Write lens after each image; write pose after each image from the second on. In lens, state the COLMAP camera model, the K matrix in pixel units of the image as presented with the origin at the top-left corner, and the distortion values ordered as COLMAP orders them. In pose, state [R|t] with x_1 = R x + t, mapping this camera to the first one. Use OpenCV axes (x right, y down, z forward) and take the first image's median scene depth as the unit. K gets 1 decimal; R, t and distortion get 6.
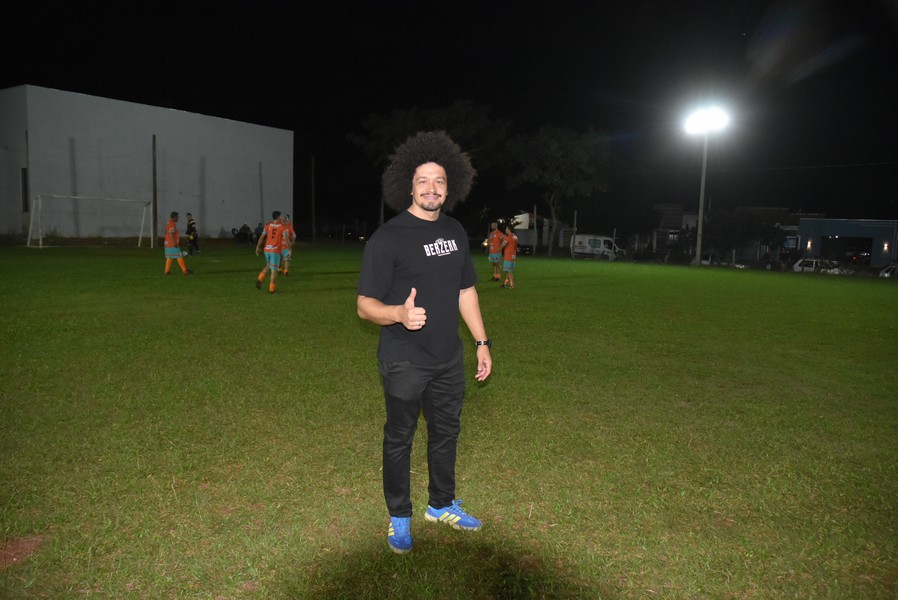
lens RADIAL K [[692.0, 0, 442.1], [0, 692.0, 300.0], [0, 0, 1]] dist [-0.040626, 0.013982]
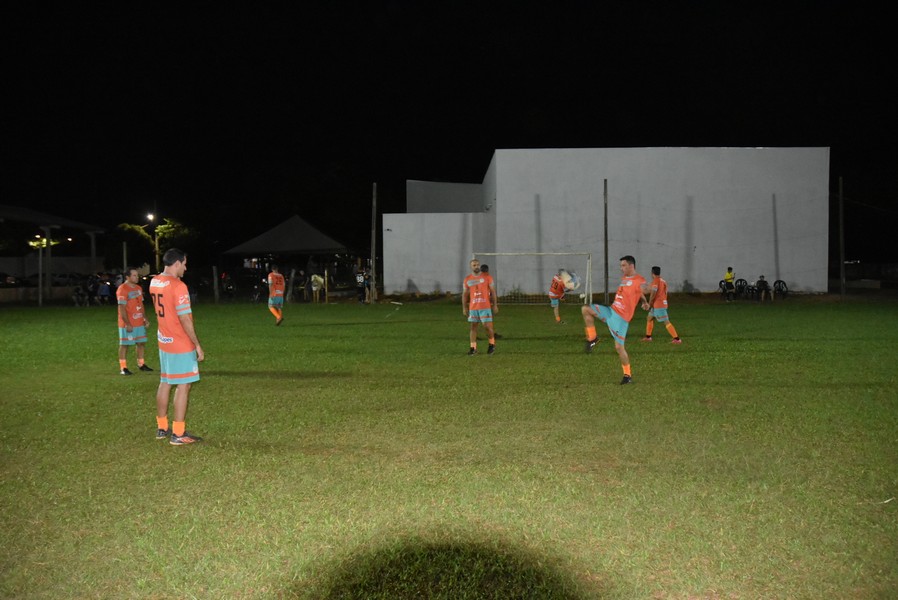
lens RADIAL K [[692.0, 0, 448.5], [0, 692.0, 298.8], [0, 0, 1]] dist [-0.040626, 0.013982]
pose [[0.563986, -0.012843, -0.825685, 0.170417], [-0.058090, 0.996785, -0.055182, -0.019436], [0.823739, 0.079086, 0.561426, 0.281327]]
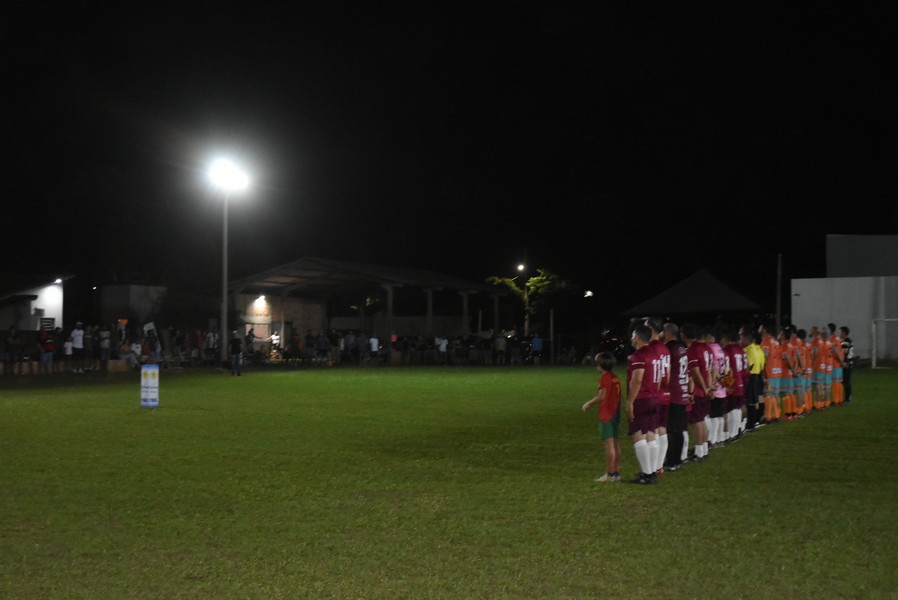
lens RADIAL K [[1286.1, 0, 481.4], [0, 1286.1, 290.5], [0, 0, 1]] dist [0.024444, 0.000000]
pose [[0.218918, -0.077843, -0.972633, 0.886923], [-0.090202, 0.990930, -0.099609, 0.041714], [0.971565, 0.109539, 0.209911, -0.021135]]
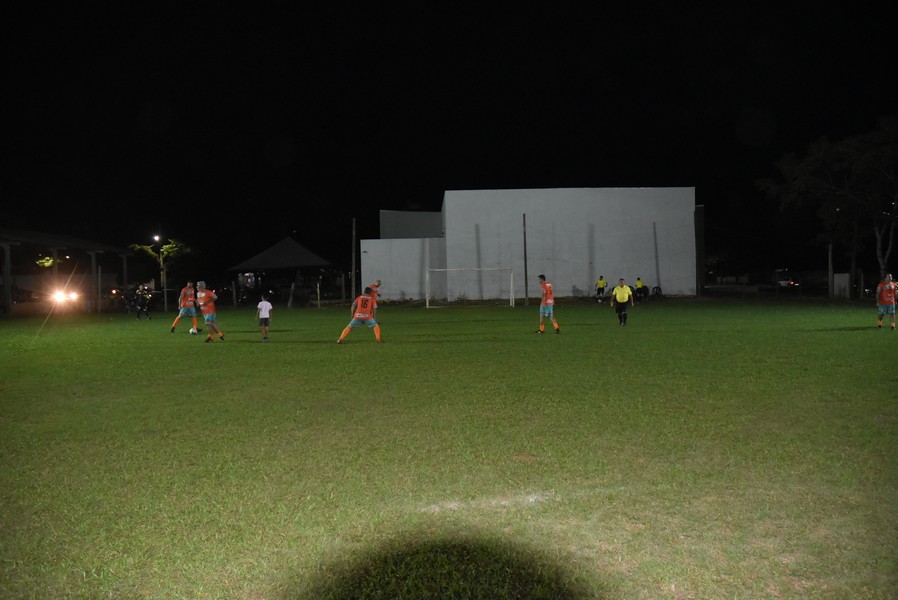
lens RADIAL K [[692.0, 0, 449.1], [0, 692.0, 297.7], [0, 0, 1]] dist [-0.040626, 0.013982]
pose [[0.586284, -0.034619, -0.809366, 0.405239], [-0.043172, 0.996332, -0.073888, 0.003169], [0.808955, 0.078261, 0.582639, 0.158031]]
